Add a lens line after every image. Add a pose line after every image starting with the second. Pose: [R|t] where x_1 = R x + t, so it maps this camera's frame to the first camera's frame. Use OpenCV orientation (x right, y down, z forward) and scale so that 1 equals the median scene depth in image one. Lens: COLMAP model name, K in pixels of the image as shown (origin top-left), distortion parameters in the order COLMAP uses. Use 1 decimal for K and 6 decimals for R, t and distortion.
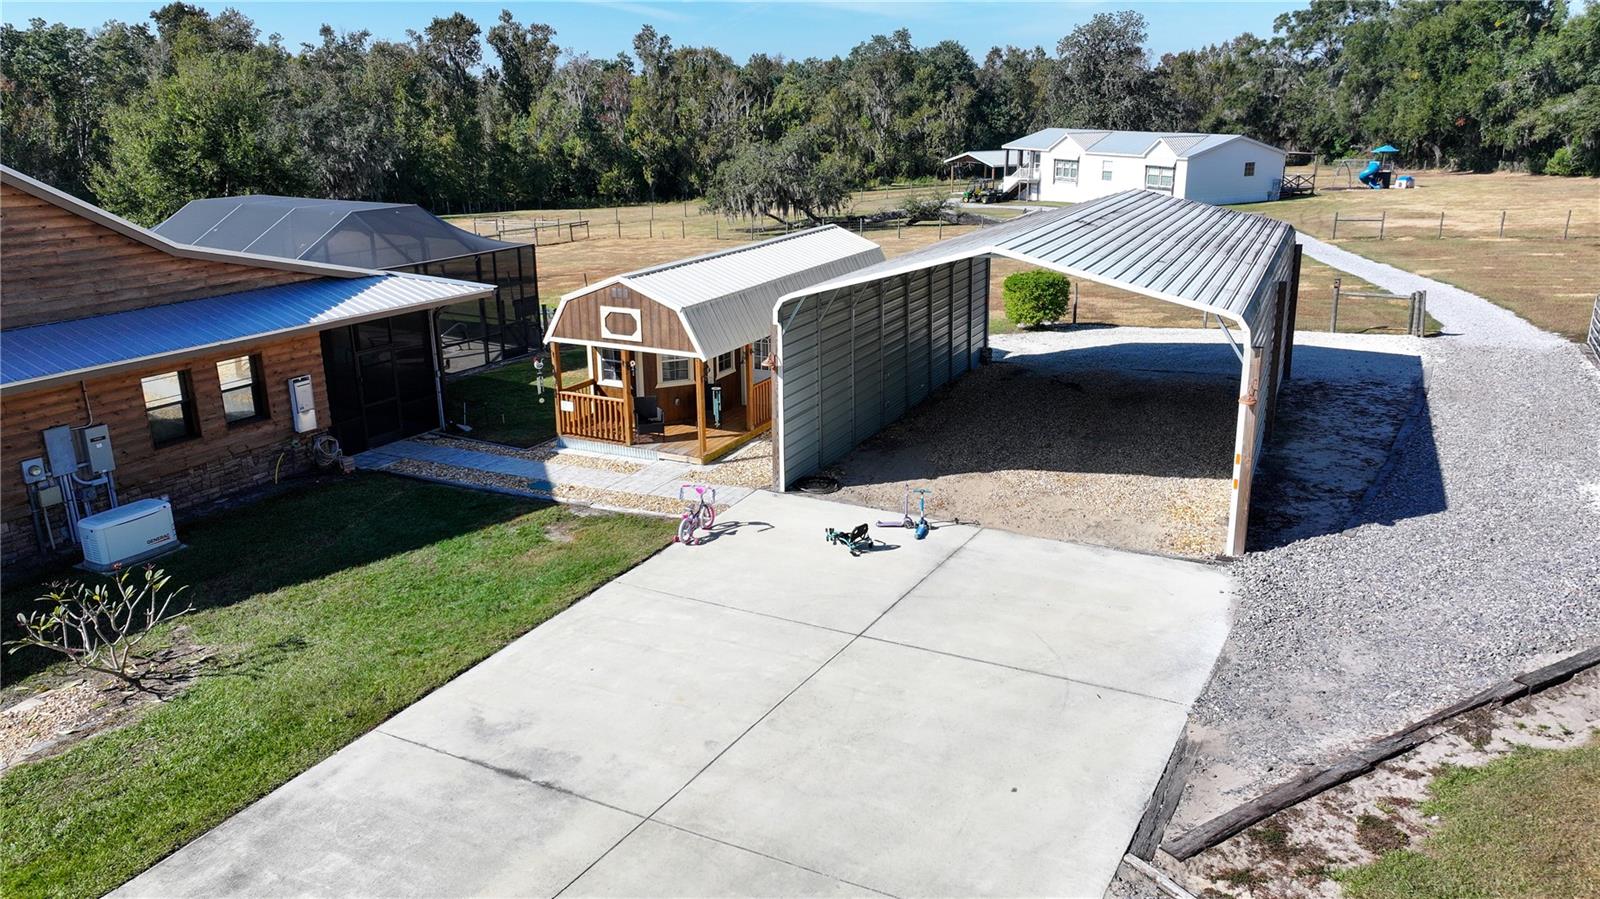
lens RADIAL K [[1121.2, 0, 800.8], [0, 1121.2, 446.2], [0, 0, 1]] dist [0.000576, 0.008685]
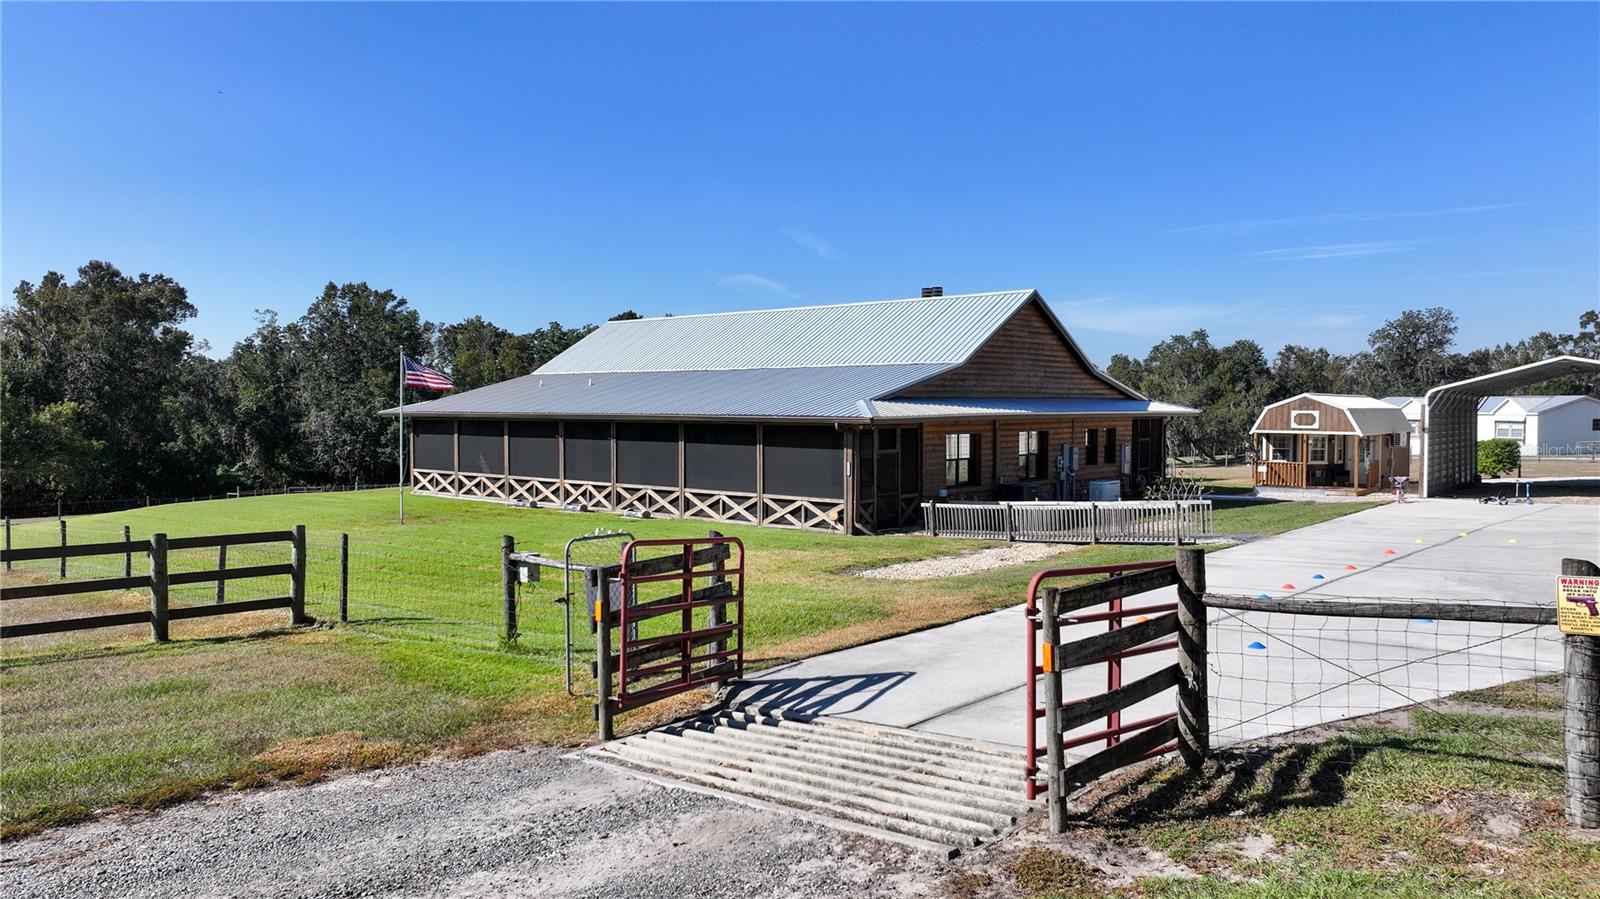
lens RADIAL K [[1121.2, 0, 800.4], [0, 1121.2, 450.0], [0, 0, 1]] dist [0.000576, 0.008685]
pose [[0.978173, 0.013995, -0.207322, -0.090856], [-0.067448, 0.965092, -0.253077, 0.071194], [0.196543, 0.261536, 0.944971, -0.137148]]
